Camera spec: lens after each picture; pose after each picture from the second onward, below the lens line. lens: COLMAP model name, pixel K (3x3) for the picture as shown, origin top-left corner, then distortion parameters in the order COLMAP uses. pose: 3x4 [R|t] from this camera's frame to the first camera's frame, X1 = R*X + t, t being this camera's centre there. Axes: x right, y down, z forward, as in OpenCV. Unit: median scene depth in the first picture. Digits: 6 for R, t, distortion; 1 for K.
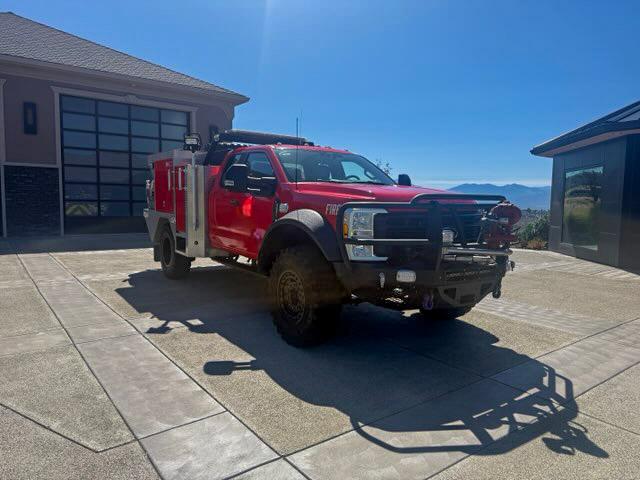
lens RADIAL K [[445.1, 0, 320.0], [0, 445.1, 240.0], [0, 0, 1]] dist [-0.005058, -0.001495]
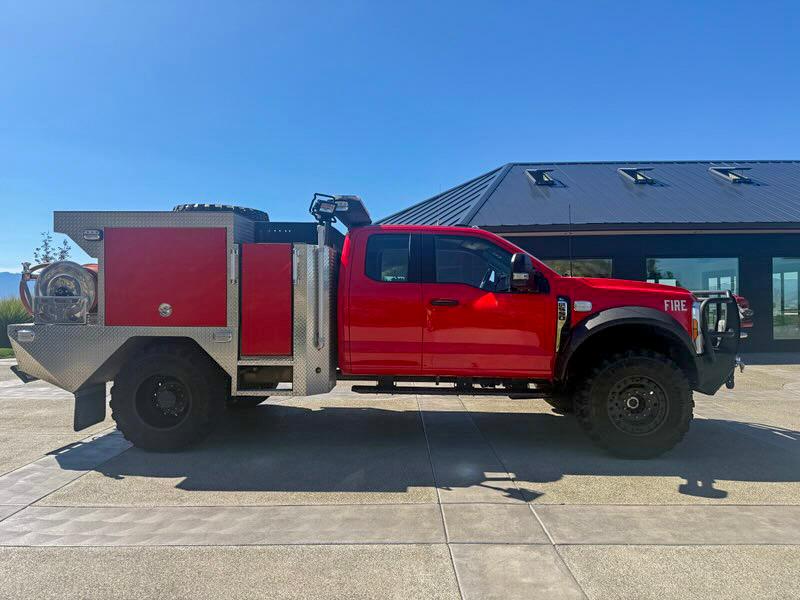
lens RADIAL K [[580.1, 0, 400.0], [0, 580.1, 300.0], [0, 0, 1]] dist [-0.005233, -0.003437]
pose [[0.618096, -0.024366, 0.785725, -1.215888], [0.085869, 0.995631, -0.036673, -0.076404], [-0.781399, 0.090137, 0.617488, 0.609200]]
